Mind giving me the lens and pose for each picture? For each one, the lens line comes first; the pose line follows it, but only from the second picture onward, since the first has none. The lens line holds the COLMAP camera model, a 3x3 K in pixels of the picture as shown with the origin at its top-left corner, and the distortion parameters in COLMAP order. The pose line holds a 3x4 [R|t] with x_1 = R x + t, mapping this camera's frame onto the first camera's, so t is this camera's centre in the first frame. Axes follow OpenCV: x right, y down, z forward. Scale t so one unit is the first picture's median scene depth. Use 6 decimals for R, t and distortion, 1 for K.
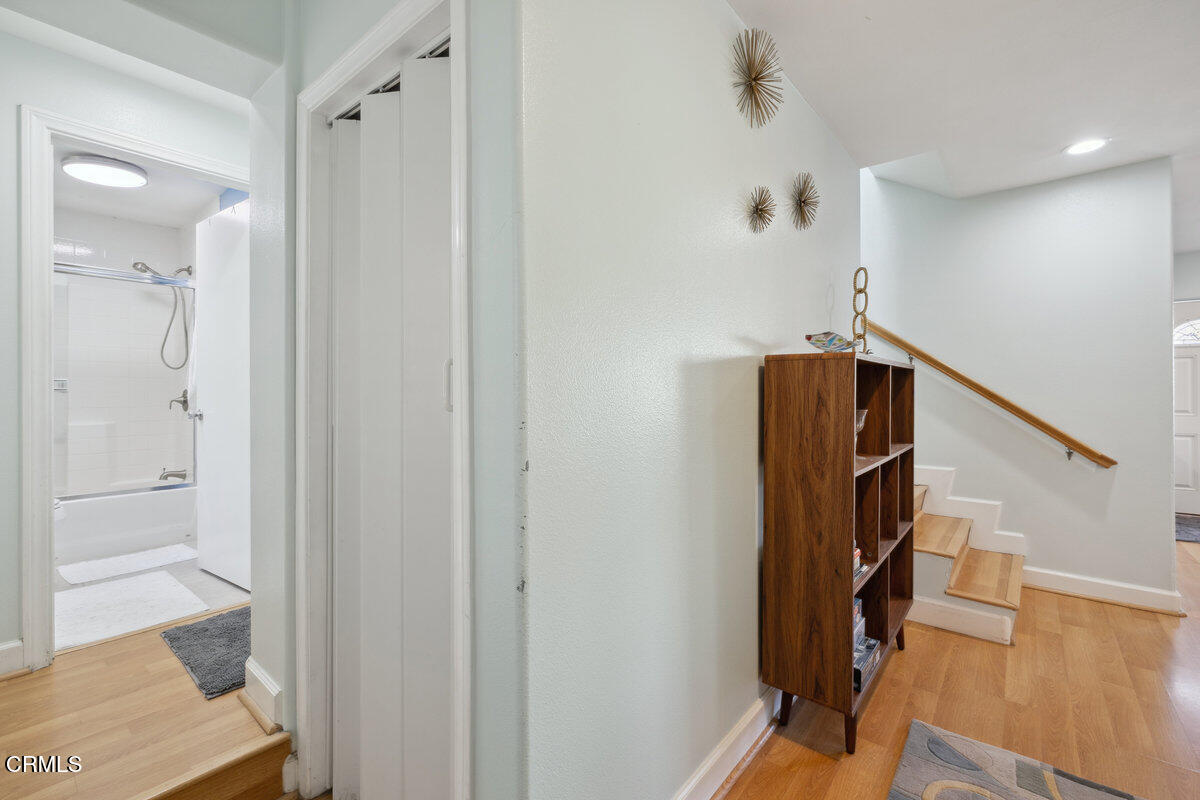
lens RADIAL K [[512.3, 0, 591.4], [0, 512.3, 390.3], [0, 0, 1]] dist [-0.008699, 0.000646]
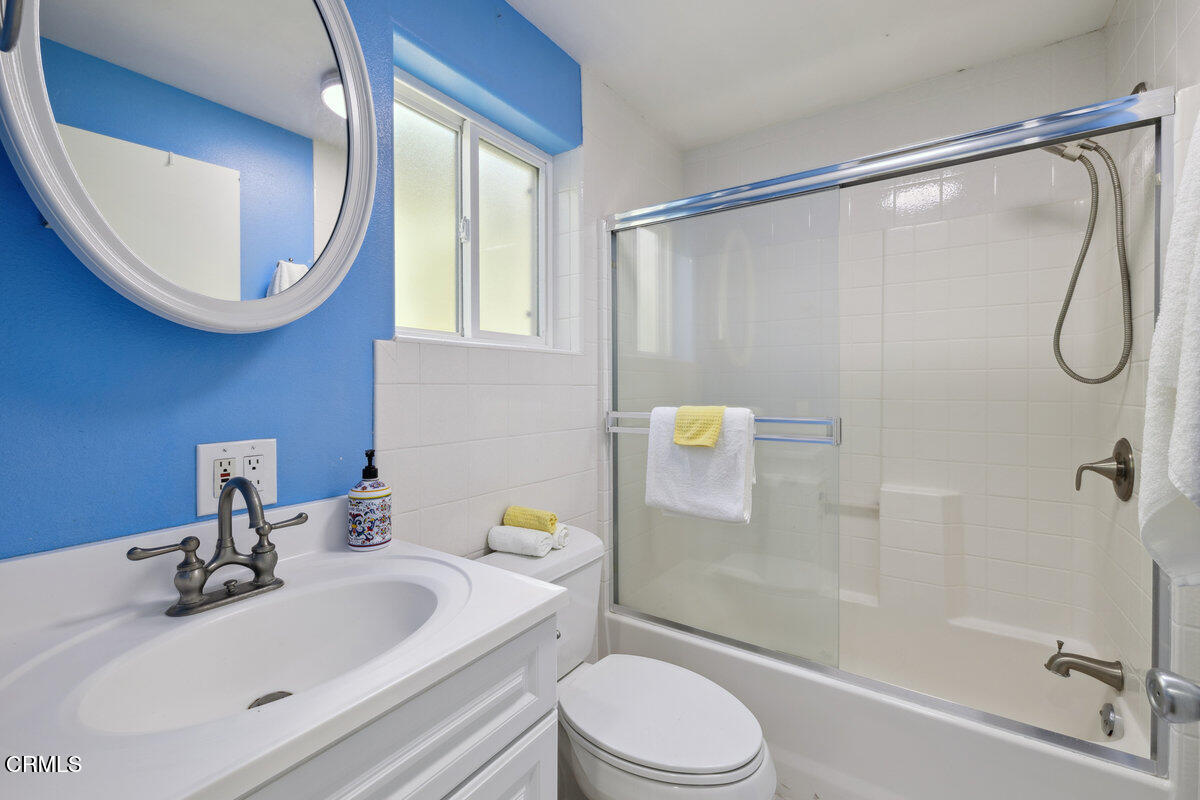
lens RADIAL K [[512.3, 0, 590.8], [0, 512.3, 391.2], [0, 0, 1]] dist [-0.008699, 0.000646]
pose [[0.093837, 0.002466, -0.995585, -0.482031], [-0.004250, 0.999989, 0.002076, -0.034054], [0.995579, 0.004037, 0.093846, 0.599742]]
